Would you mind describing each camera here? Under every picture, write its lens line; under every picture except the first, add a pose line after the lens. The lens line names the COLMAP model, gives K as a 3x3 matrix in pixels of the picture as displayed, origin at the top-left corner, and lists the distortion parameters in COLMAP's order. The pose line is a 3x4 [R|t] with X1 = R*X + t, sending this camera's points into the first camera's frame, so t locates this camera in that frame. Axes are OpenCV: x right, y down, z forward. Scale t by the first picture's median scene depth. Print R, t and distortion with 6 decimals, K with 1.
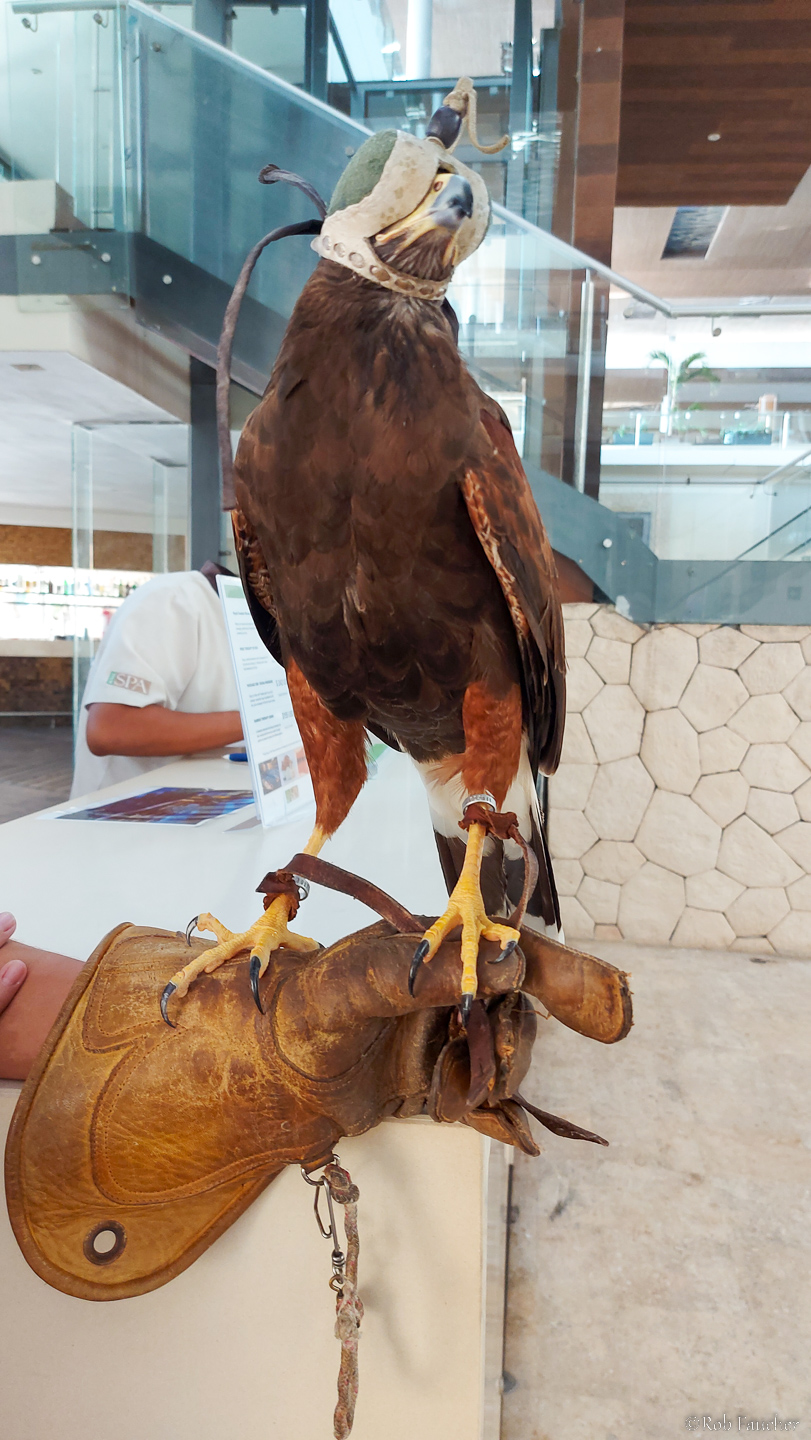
lens RADIAL K [[1026.8, 0, 410.5], [0, 1026.8, 719.9], [0, 0, 1]] dist [0.111201, -0.000621]
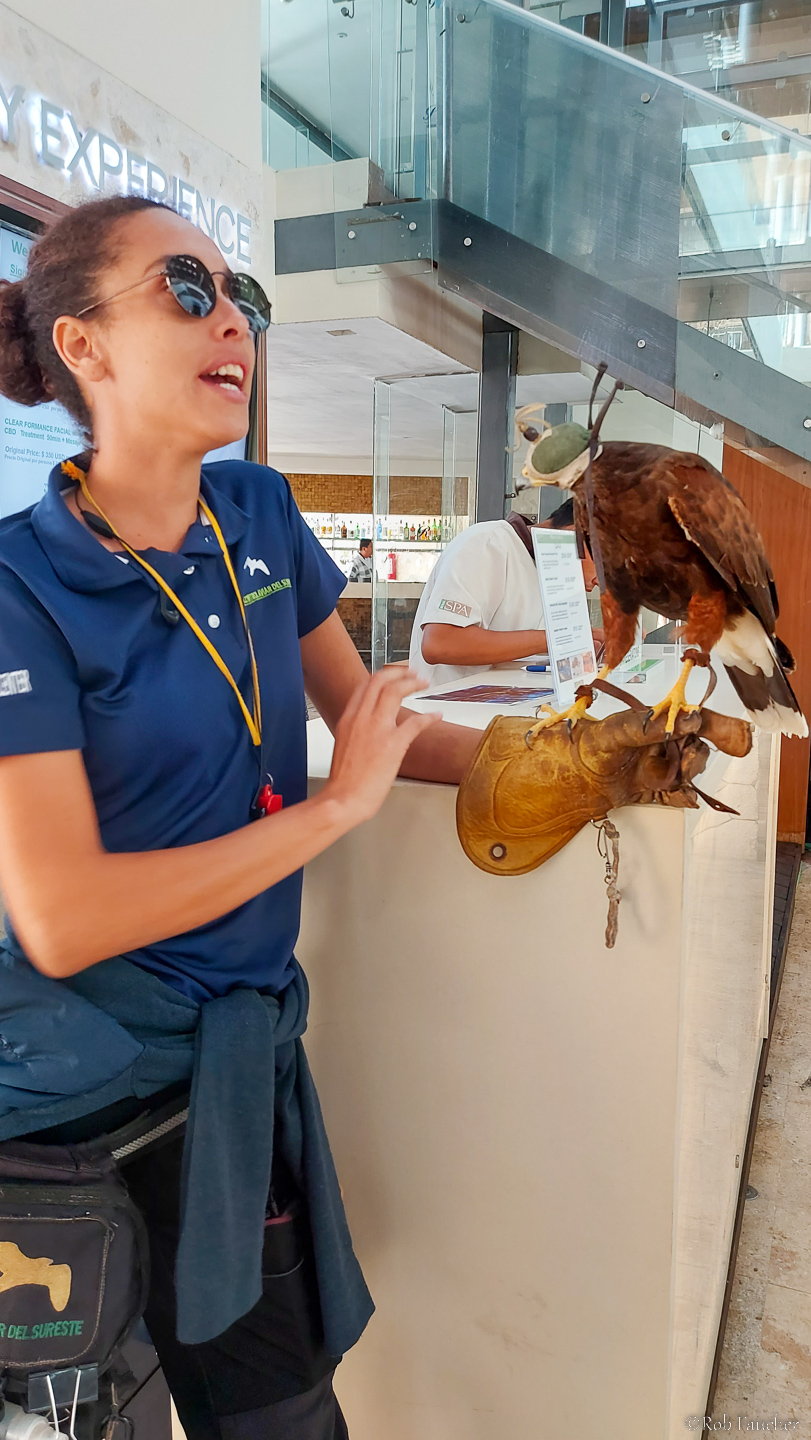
lens RADIAL K [[1042.9, 0, 405.5], [0, 1042.9, 720.0], [0, 0, 1]] dist [0.110909, -0.170557]
pose [[0.964047, 0.026256, -0.264433, 0.023241], [-0.011563, 0.998309, 0.056970, 0.029809], [0.265481, -0.051864, 0.962720, -0.295717]]
